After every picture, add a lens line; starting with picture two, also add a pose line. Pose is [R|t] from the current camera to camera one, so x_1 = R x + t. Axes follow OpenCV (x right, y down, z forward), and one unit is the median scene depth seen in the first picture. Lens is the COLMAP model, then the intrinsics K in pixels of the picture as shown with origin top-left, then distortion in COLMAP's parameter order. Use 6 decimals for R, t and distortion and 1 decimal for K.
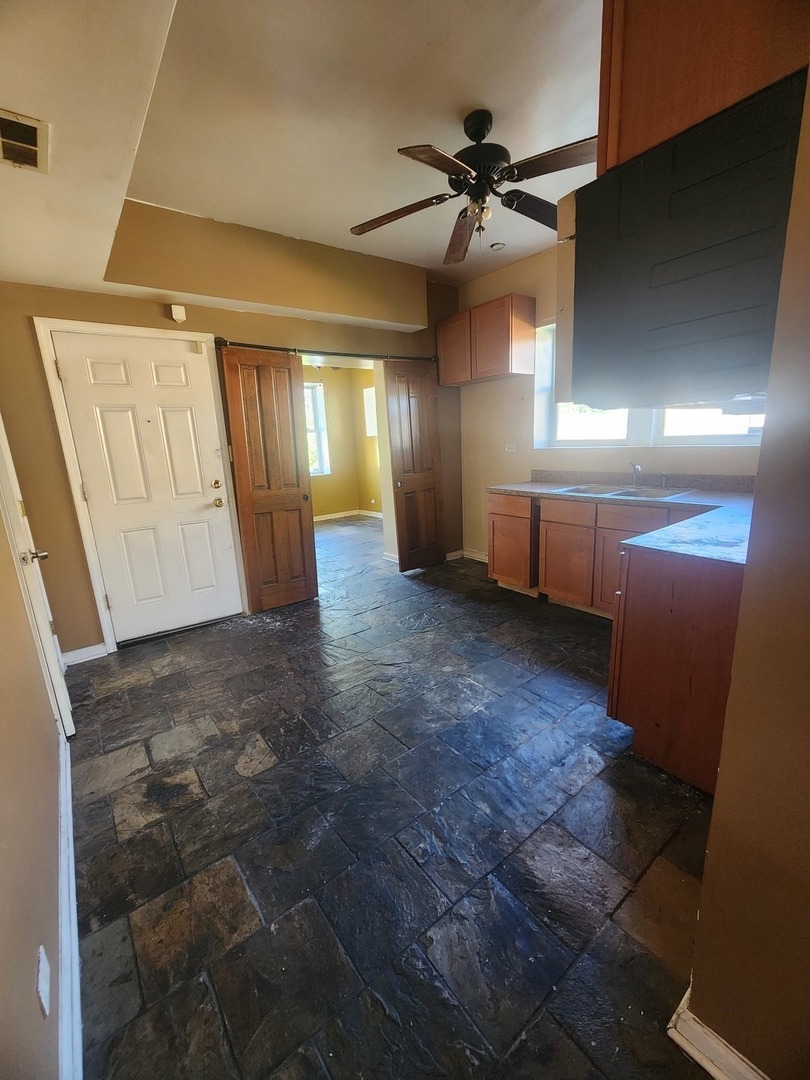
lens RADIAL K [[444.2, 0, 407.4], [0, 444.2, 539.7], [0, 0, 1]] dist [-0.002590, 0.000225]
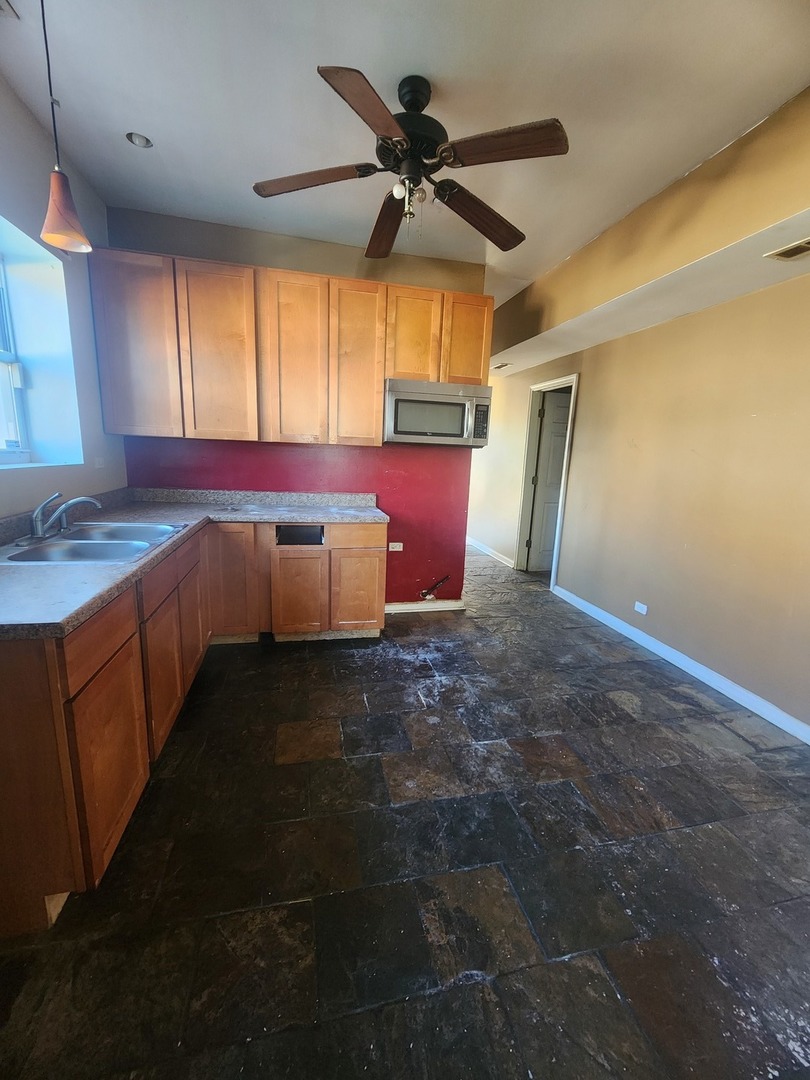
lens RADIAL K [[444.2, 0, 406.6], [0, 444.2, 542.2], [0, 0, 1]] dist [-0.002590, 0.000225]
pose [[-0.908908, -0.077508, 0.409731, -0.229017], [0.091855, 0.921225, 0.378029, -0.434575], [-0.406755, 0.381230, -0.830189, 1.945402]]
